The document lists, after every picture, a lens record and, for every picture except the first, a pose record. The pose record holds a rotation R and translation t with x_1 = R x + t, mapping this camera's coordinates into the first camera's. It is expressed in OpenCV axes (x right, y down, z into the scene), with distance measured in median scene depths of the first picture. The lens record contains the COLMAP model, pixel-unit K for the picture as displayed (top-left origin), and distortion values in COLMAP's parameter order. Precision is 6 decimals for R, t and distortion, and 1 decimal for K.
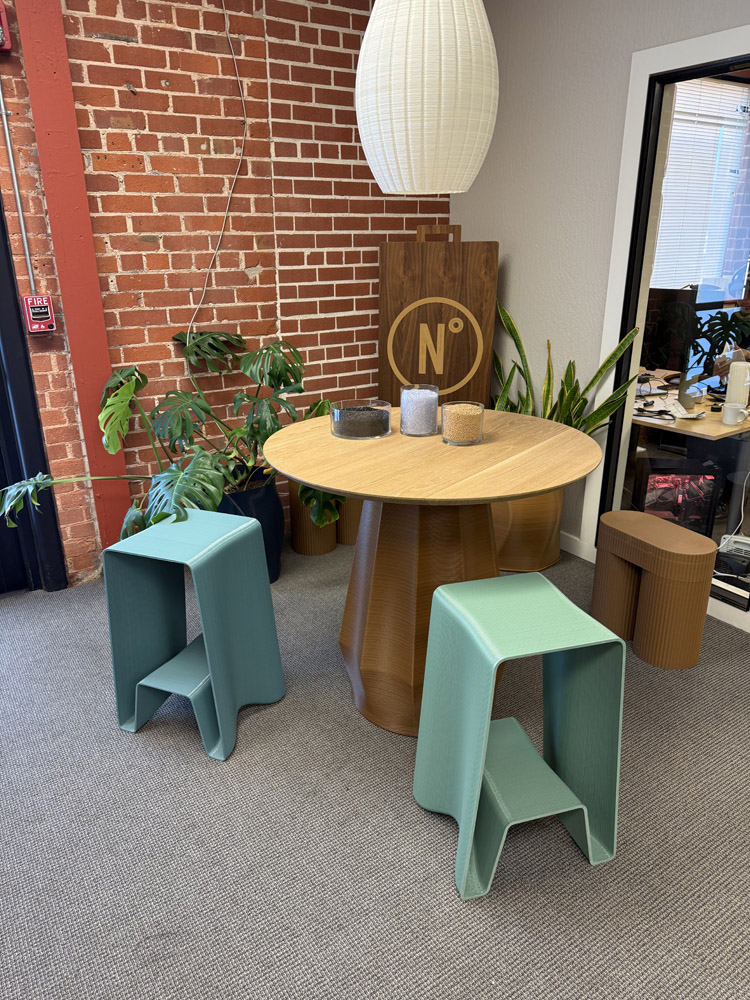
lens RADIAL K [[710.4, 0, 372.7], [0, 710.4, 500.0], [0, 0, 1]] dist [-0.007889, 0.000557]
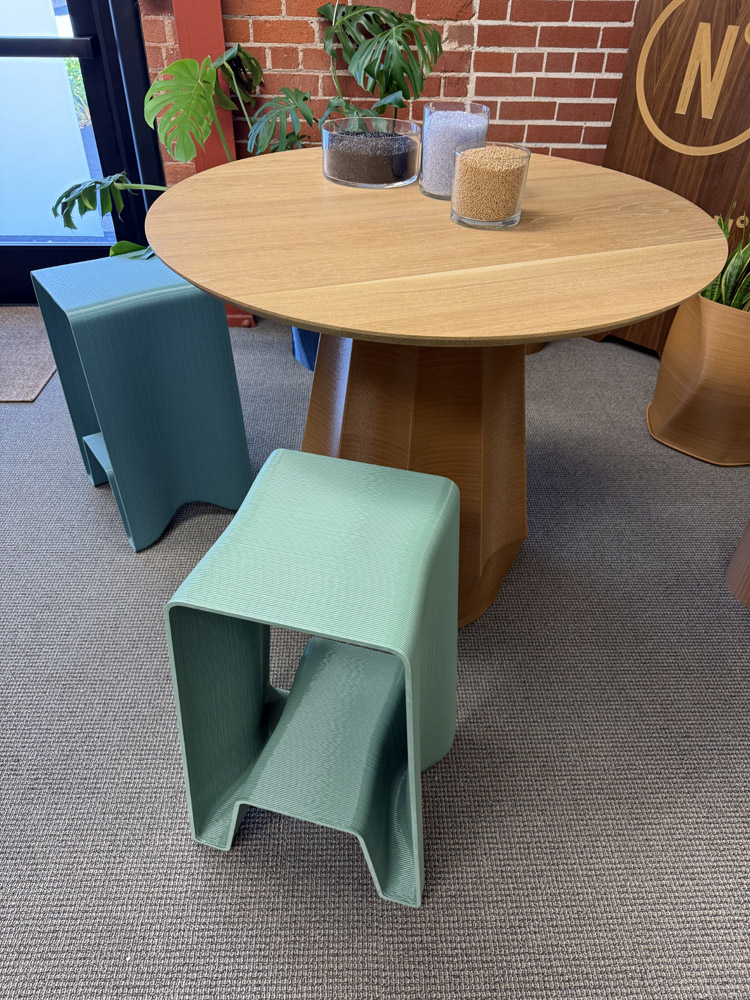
lens RADIAL K [[710.4, 0, 374.3], [0, 710.4, 503.8], [0, 0, 1]] dist [-0.007889, 0.000557]
pose [[0.845203, 0.352210, -0.401970, 0.247385], [-0.199814, 0.905830, 0.373560, -0.048632], [0.495688, -0.235415, 0.835987, 0.283325]]
